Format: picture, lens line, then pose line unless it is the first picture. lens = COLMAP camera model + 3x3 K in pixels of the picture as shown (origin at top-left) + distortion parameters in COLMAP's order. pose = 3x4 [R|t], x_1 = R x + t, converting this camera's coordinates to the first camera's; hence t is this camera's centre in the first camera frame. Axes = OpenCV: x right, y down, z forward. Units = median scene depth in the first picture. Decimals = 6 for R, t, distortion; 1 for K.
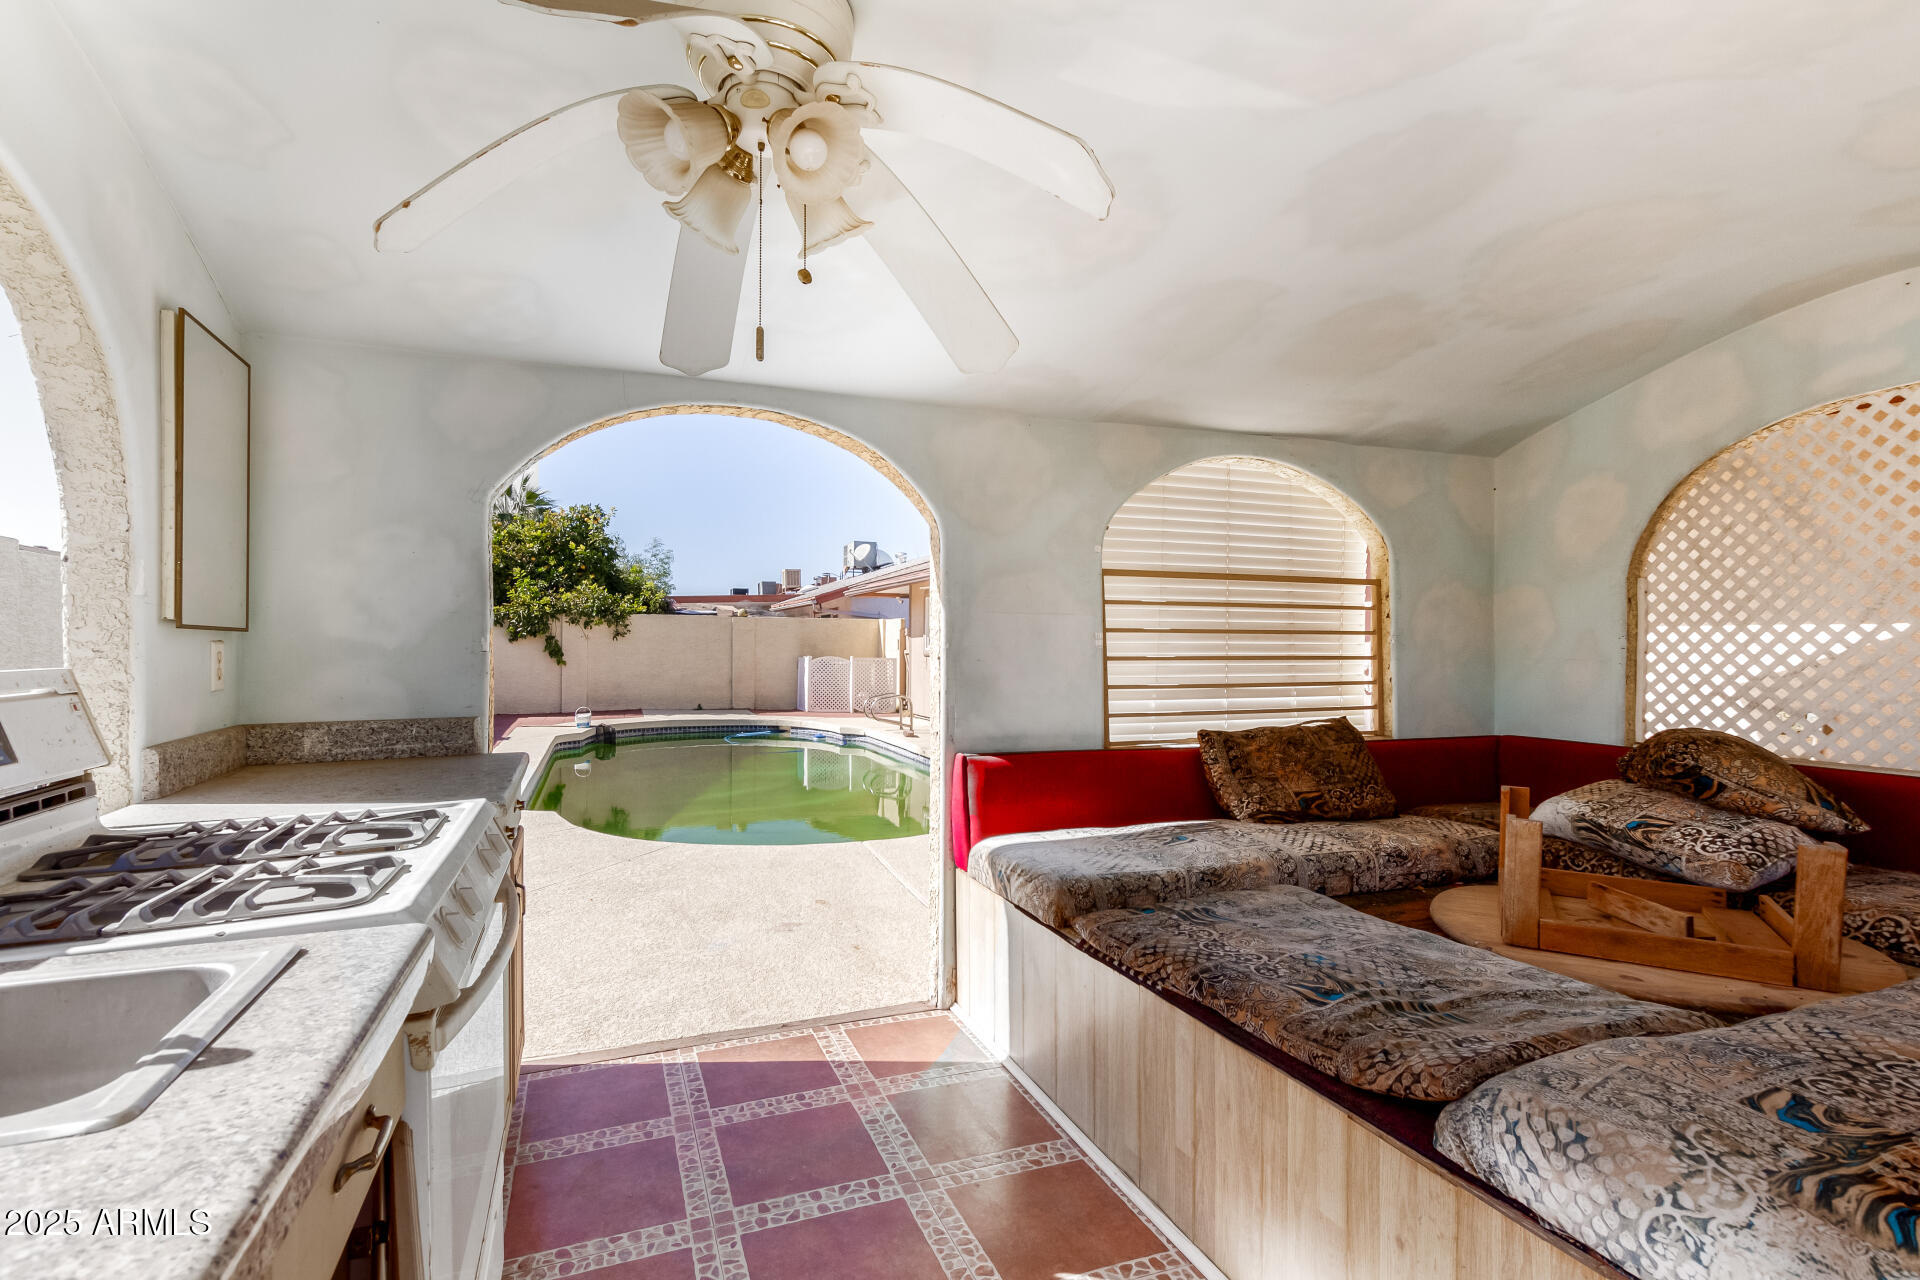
lens RADIAL K [[874.6, 0, 970.2], [0, 874.6, 644.5], [0, 0, 1]] dist [-0.001213, -0.001049]
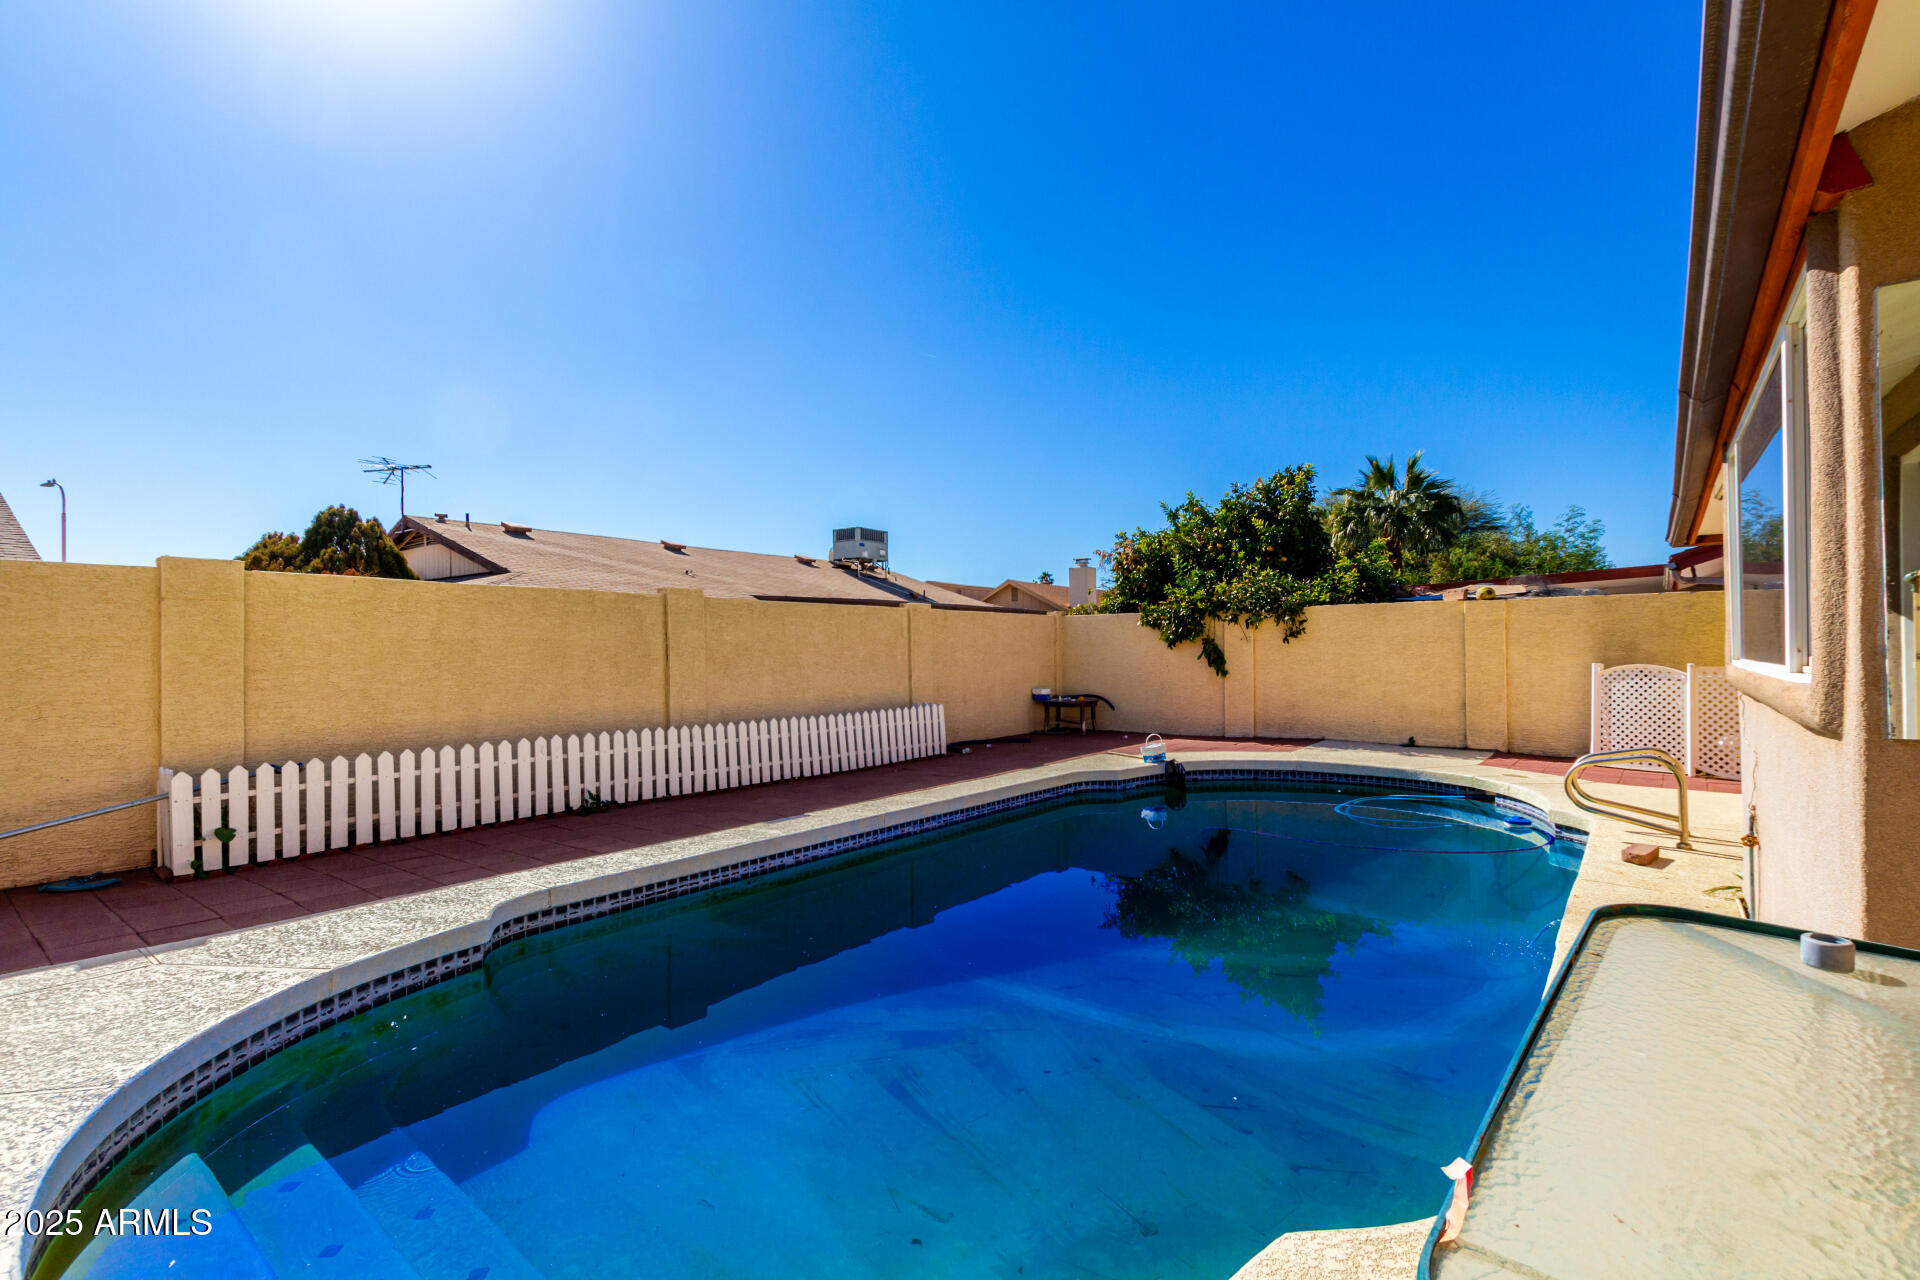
lens RADIAL K [[880.8, 0, 950.5], [0, 880.8, 642.0], [0, 0, 1]] dist [0.010754, -0.004425]
pose [[0.495297, -0.020941, -0.868471, 0.100711], [0.014653, 0.999769, -0.015751, 0.002395], [0.868600, -0.004924, 0.495489, 0.393010]]
